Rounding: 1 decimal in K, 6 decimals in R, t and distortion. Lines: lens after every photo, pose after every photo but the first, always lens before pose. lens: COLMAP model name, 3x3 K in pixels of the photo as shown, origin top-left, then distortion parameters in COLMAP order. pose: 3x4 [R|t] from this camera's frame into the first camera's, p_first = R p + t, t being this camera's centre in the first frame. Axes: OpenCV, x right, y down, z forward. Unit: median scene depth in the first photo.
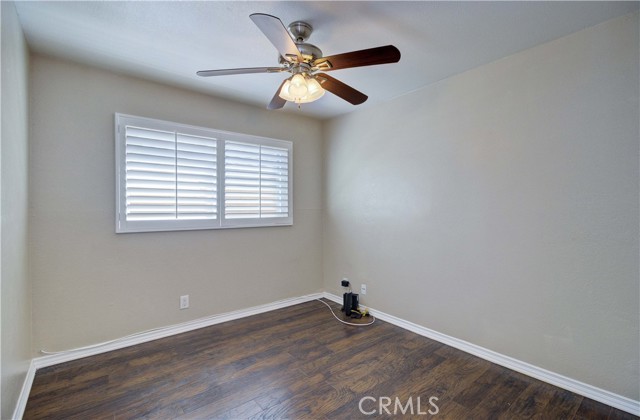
lens RADIAL K [[294.6, 0, 322.9], [0, 294.6, 209.0], [0, 0, 1]] dist [-0.011712, 0.005339]
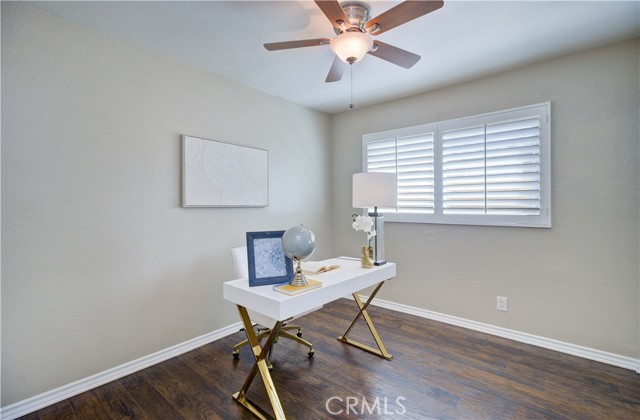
lens RADIAL K [[294.6, 0, 321.8], [0, 294.6, 207.5], [0, 0, 1]] dist [-0.011712, 0.005339]
pose [[0.197593, 0.011373, -0.980218, 0.489078], [0.003202, 0.999920, 0.012247, -0.000267], [0.980279, -0.005558, 0.197541, 0.401486]]
